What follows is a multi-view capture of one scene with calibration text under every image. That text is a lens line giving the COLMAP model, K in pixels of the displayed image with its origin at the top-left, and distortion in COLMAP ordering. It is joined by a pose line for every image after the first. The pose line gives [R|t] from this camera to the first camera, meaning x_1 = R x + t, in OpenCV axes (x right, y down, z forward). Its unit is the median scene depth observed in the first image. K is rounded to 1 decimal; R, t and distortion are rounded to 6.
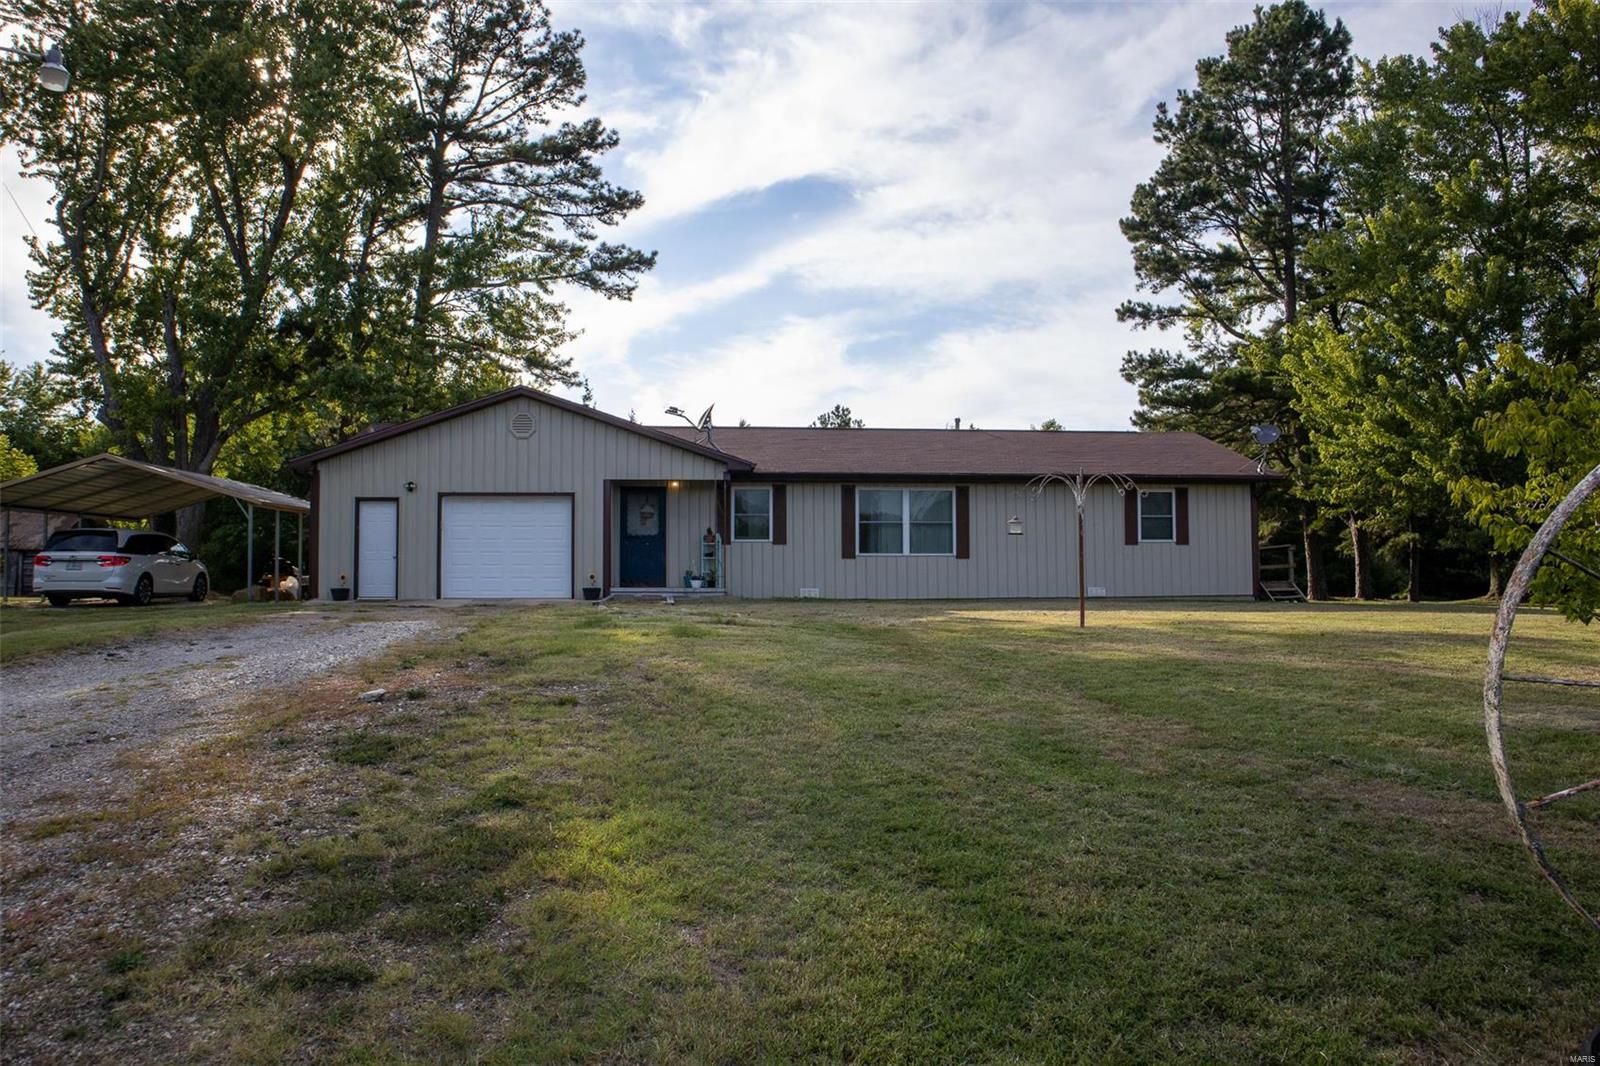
lens RADIAL K [[1159.3, 0, 798.0], [0, 1159.3, 555.2], [0, 0, 1]] dist [-0.108470, 0.001707]
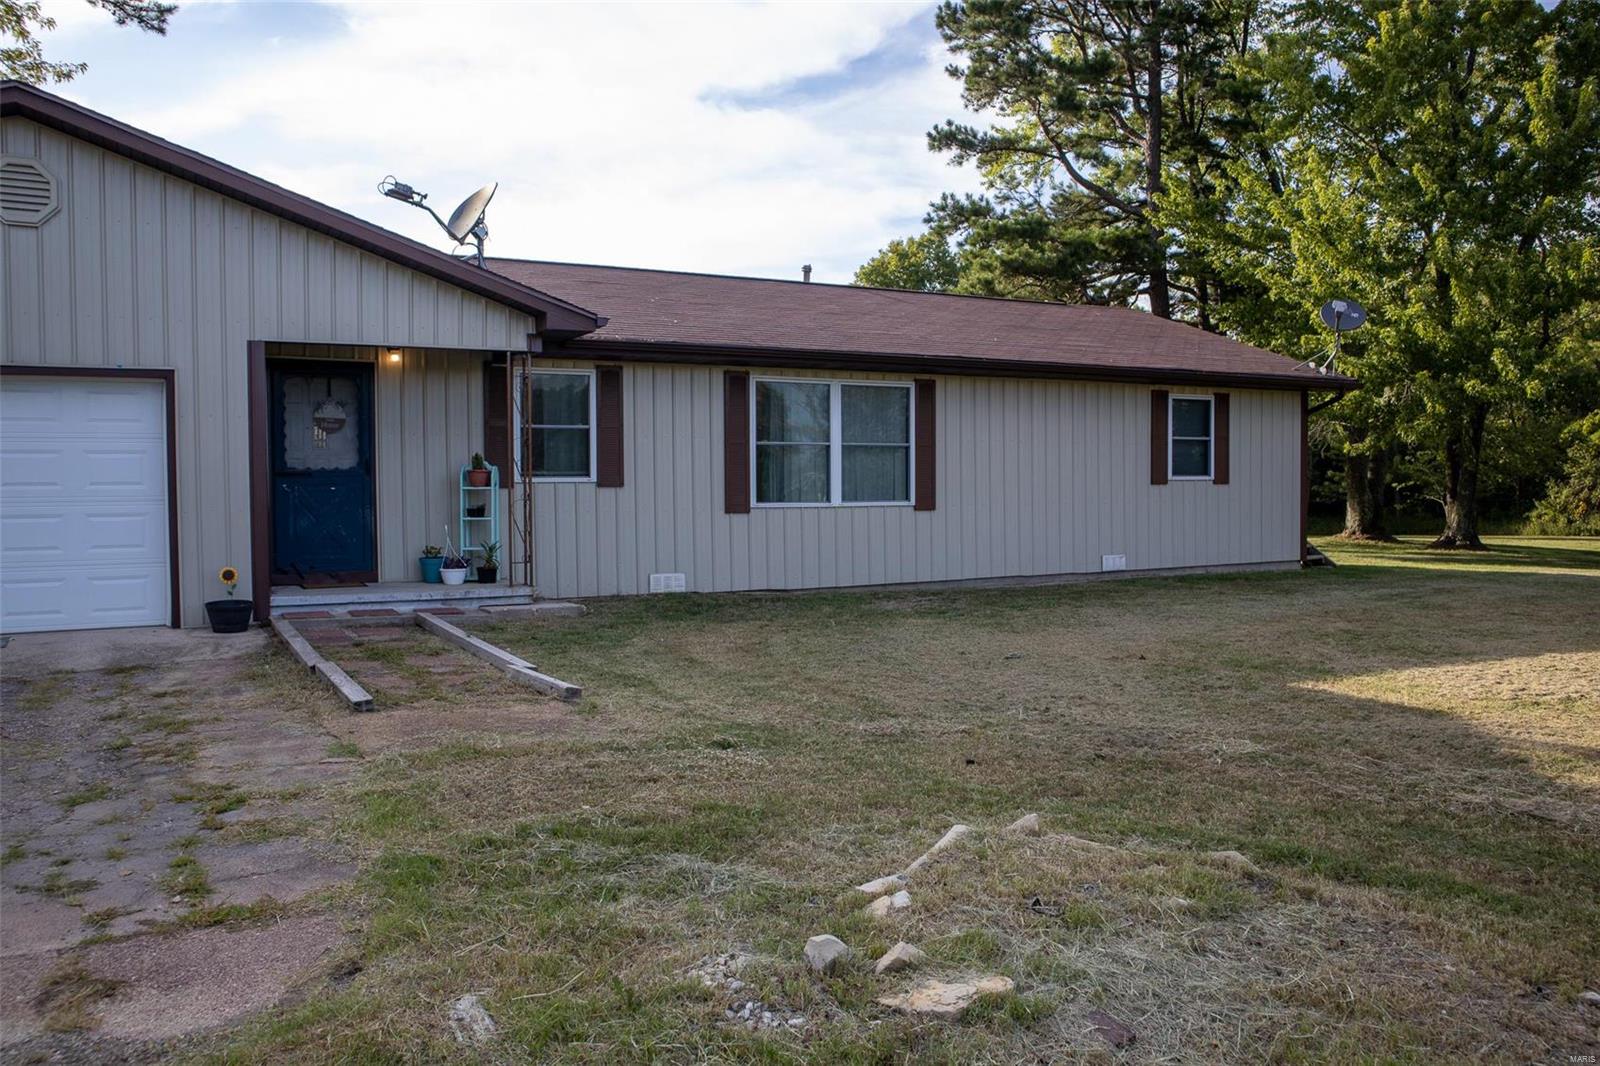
lens RADIAL K [[1247.0, 0, 800.0], [0, 1247.0, 533.0], [0, 0, 1]] dist [-0.113975, 0.120057]
pose [[0.917948, -0.017504, 0.396315, -0.106471], [-0.008719, 0.997895, 0.064269, -0.017191], [-0.396606, -0.062451, 0.915862, 0.336583]]
